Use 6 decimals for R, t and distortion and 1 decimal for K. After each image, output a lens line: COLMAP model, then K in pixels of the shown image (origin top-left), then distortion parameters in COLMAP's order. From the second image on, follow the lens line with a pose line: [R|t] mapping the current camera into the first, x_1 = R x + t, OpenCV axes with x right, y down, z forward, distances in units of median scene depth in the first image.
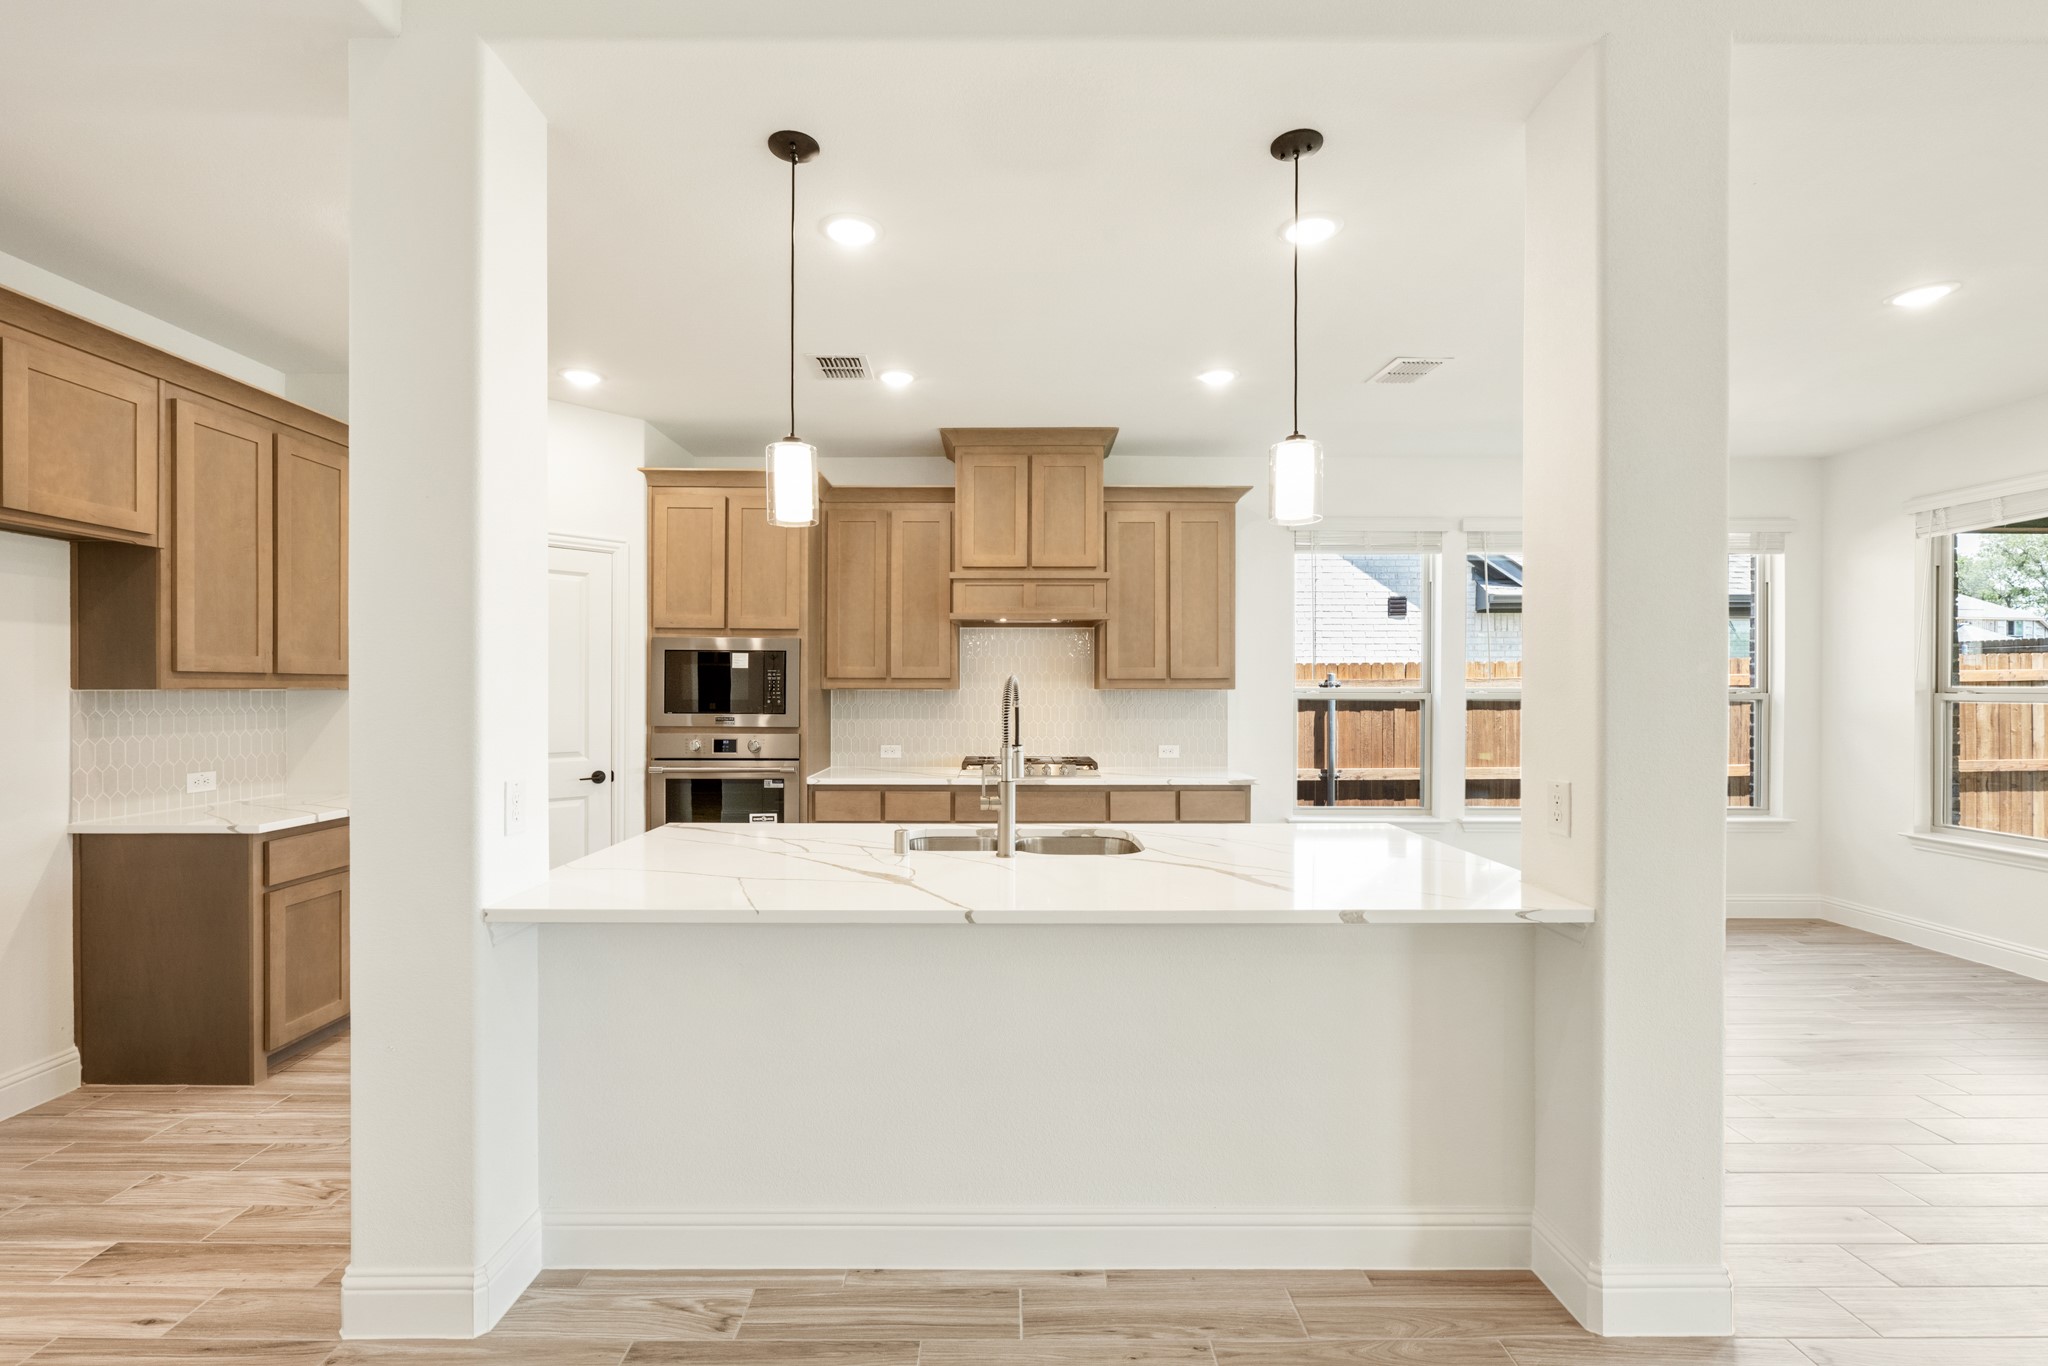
lens RADIAL K [[864.3, 0, 1008.0], [0, 864.3, 689.3], [0, 0, 1]] dist [-0.000856, -0.000060]
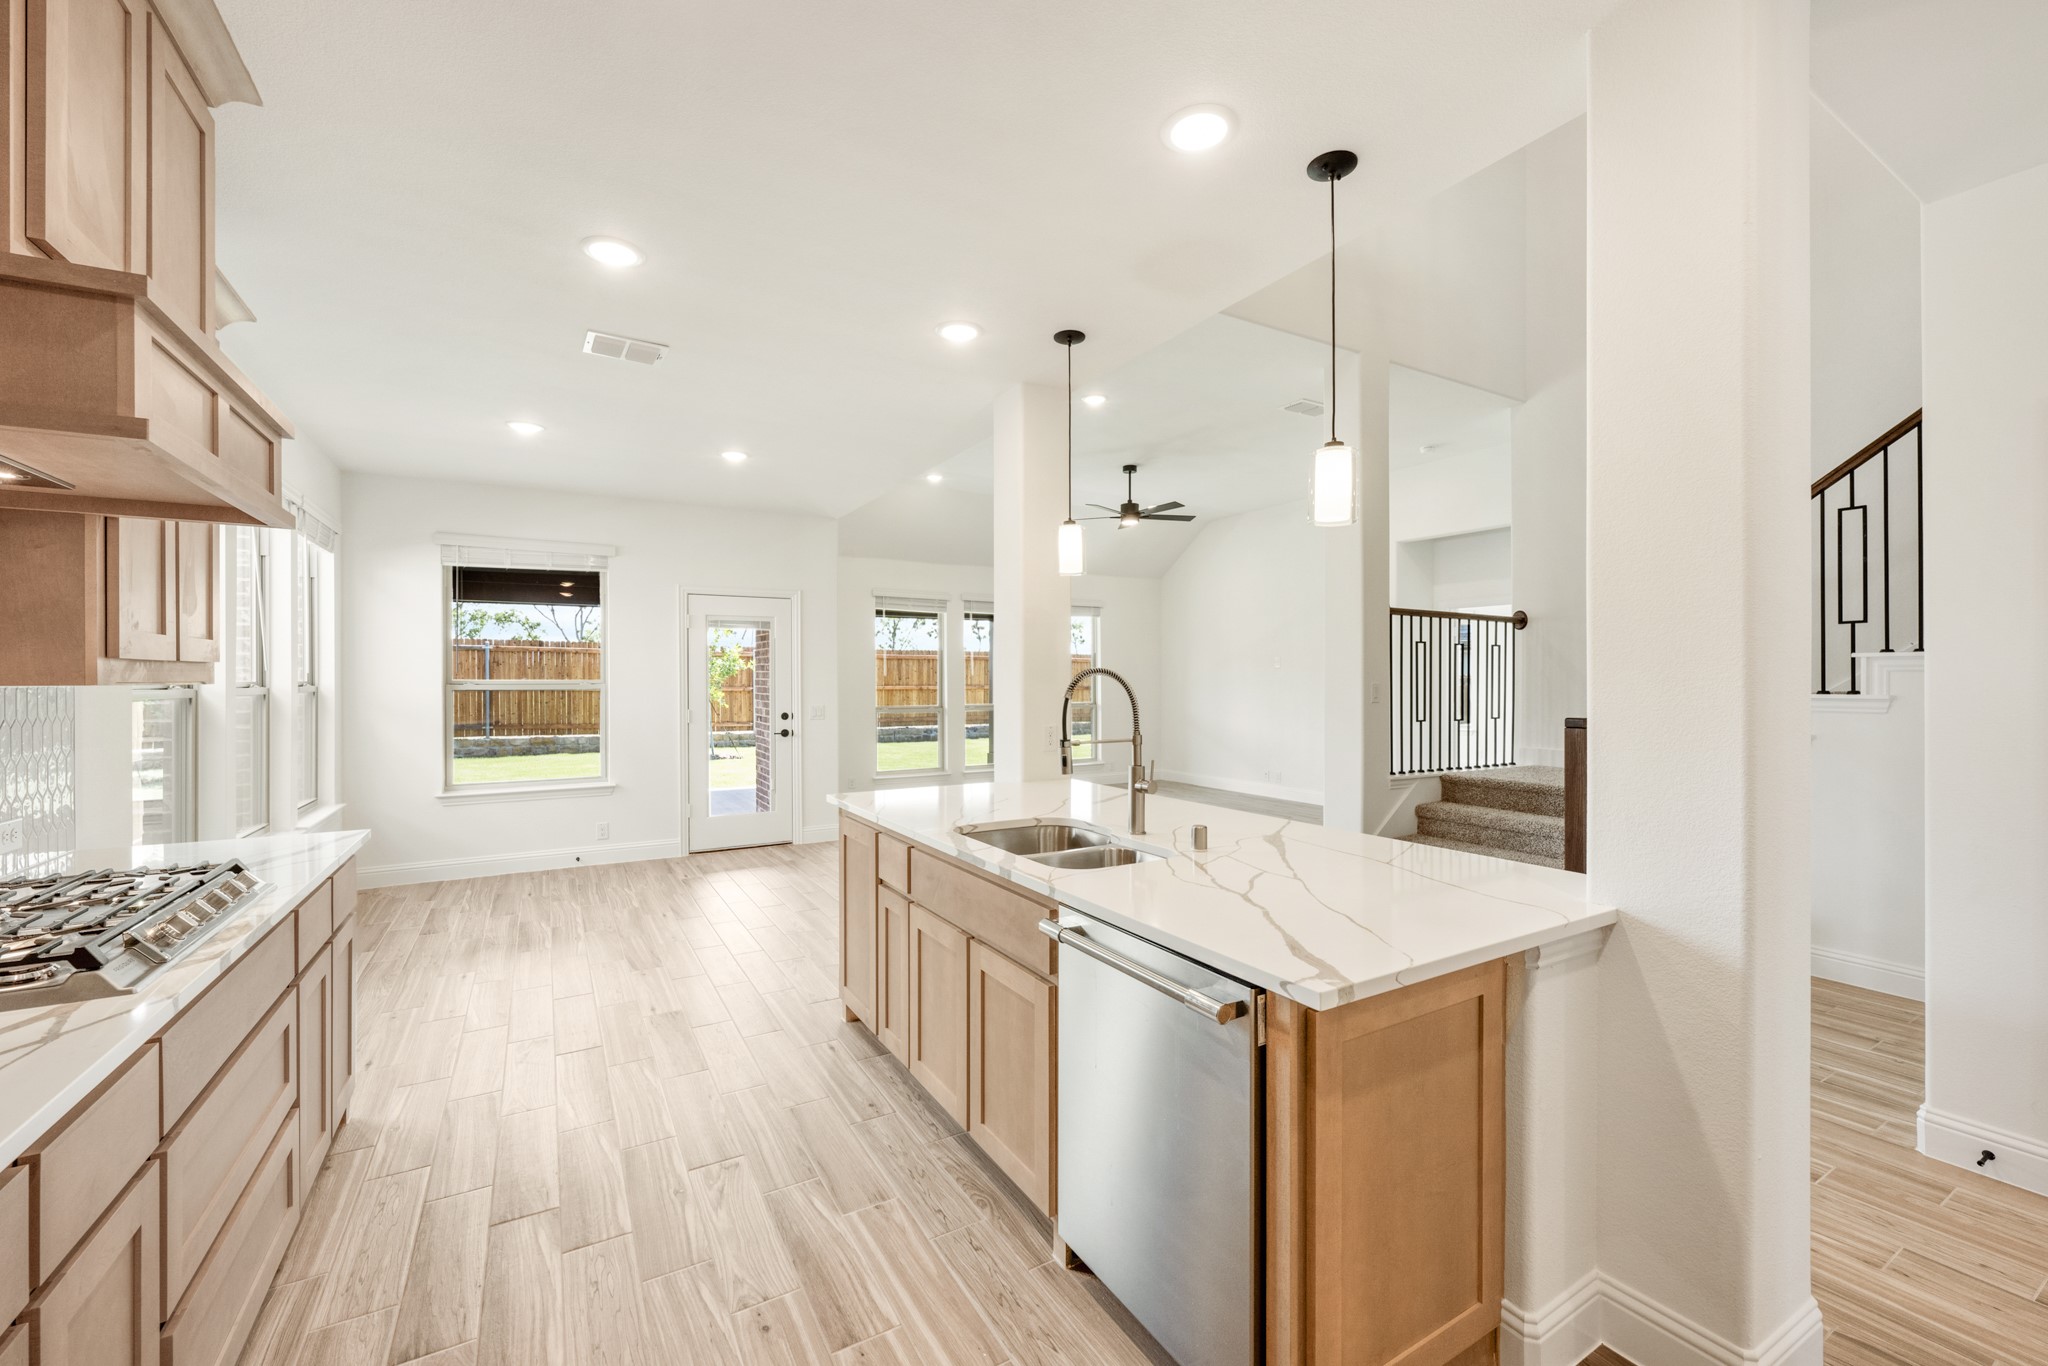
lens RADIAL K [[820.8, 0, 1016.9], [0, 820.8, 680.2], [0, 0, 1]] dist [0.002464, -0.000126]
pose [[-0.498715, 0.001056, 0.866765, -0.446954], [0.001439, 0.999999, -0.000390, -0.000342], [-0.866765, 0.001053, -0.498716, 0.895588]]
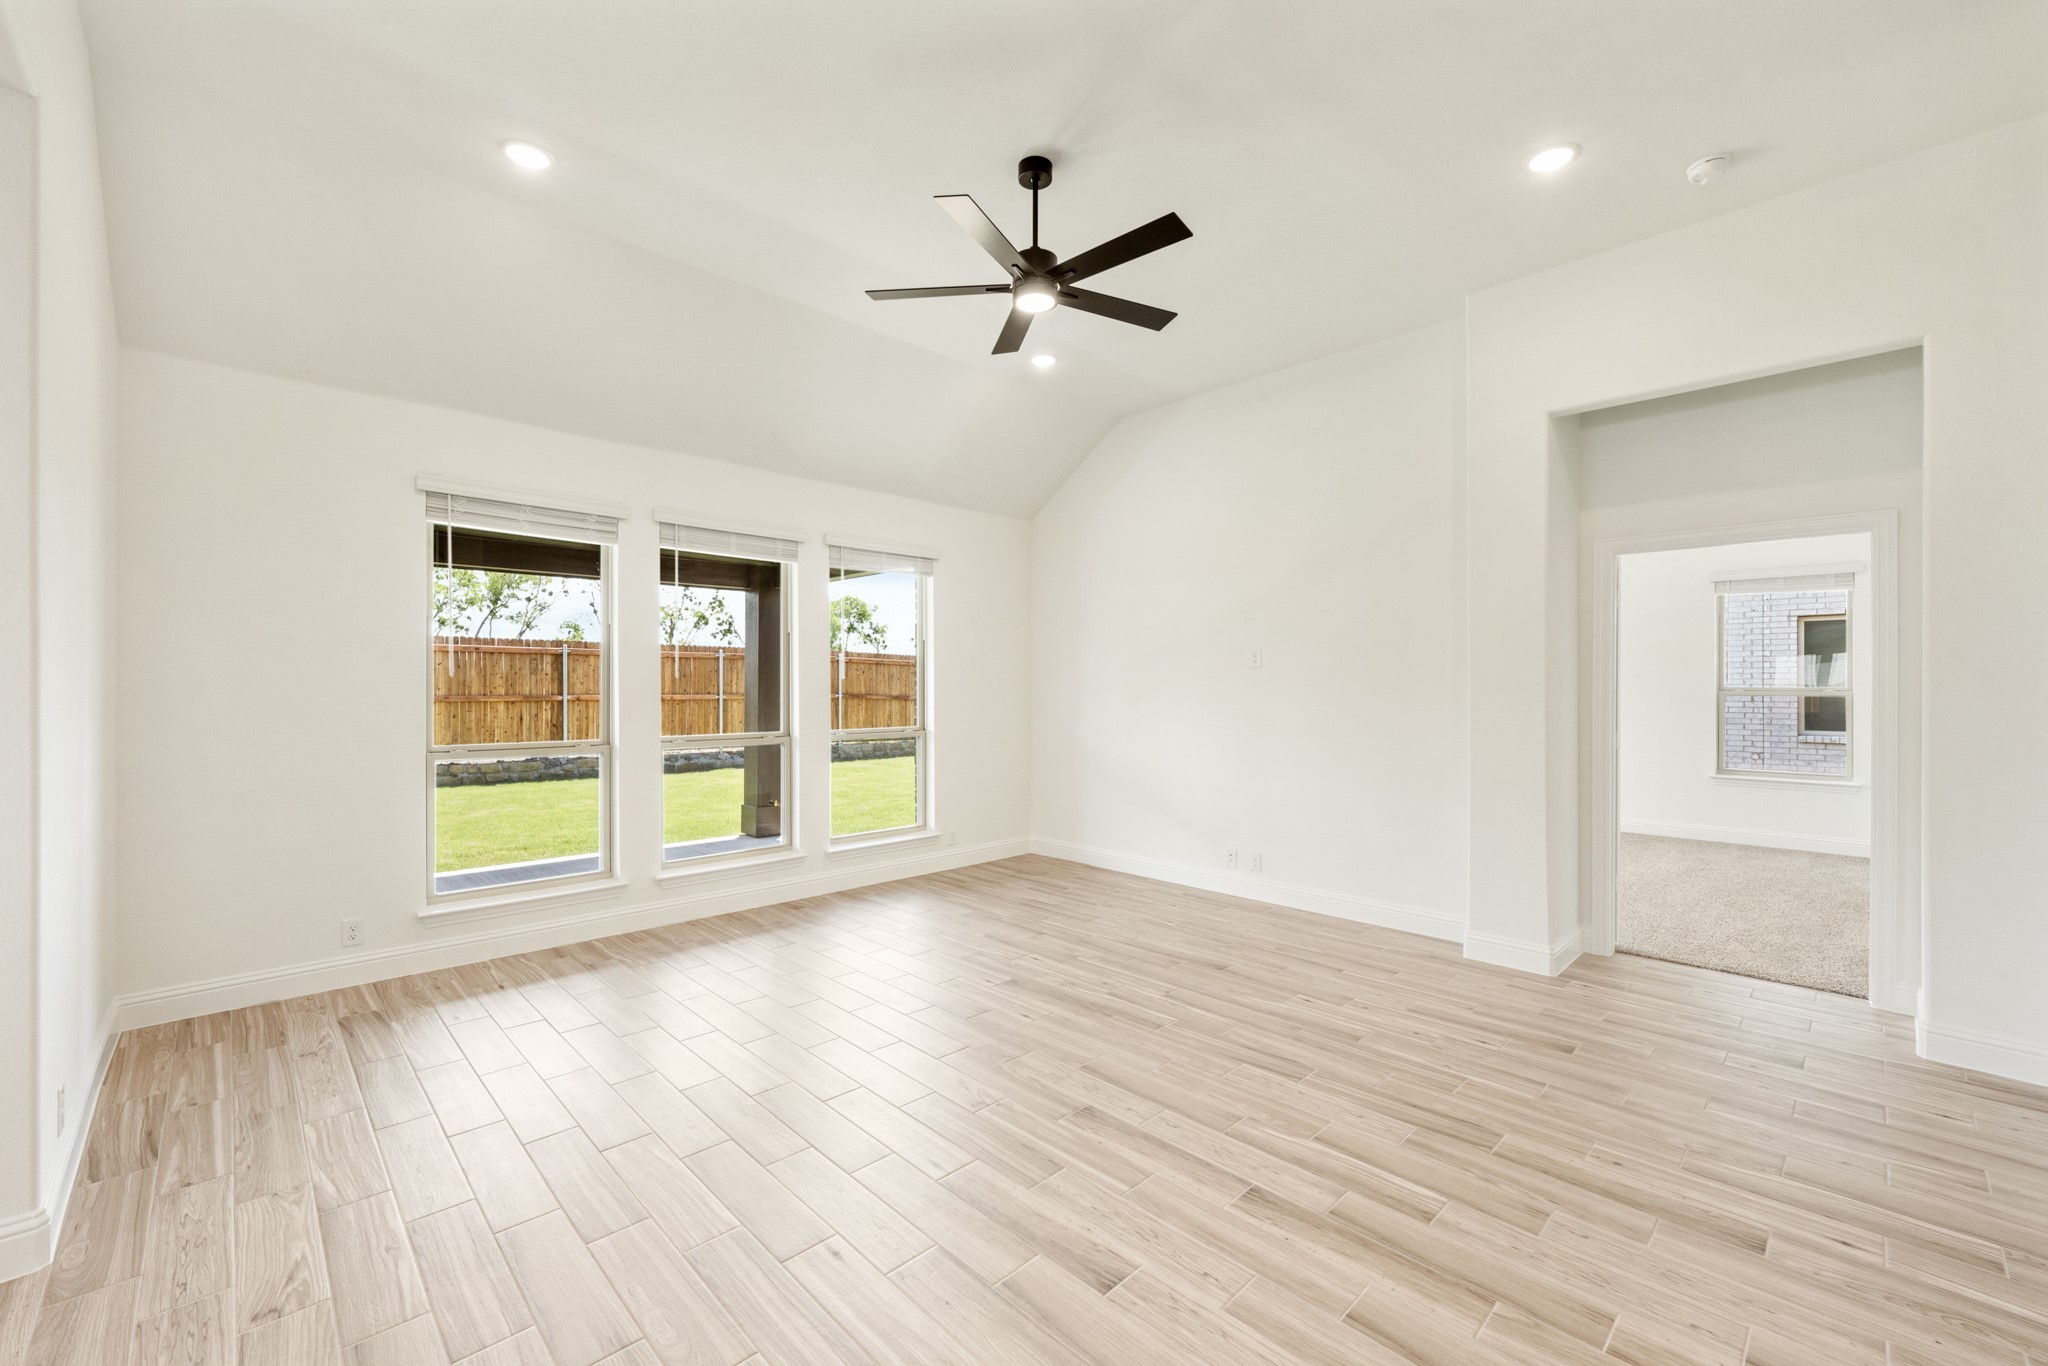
lens RADIAL K [[827.4, 0, 1025.0], [0, 827.4, 688.0], [0, 0, 1]] dist [-0.001189, -0.000068]
pose [[-0.694815, -0.001941, 0.719186, 0.412652], [-0.001473, 0.999998, 0.001276, -0.001488], [-0.719187, -0.000173, -0.694817, 0.337312]]
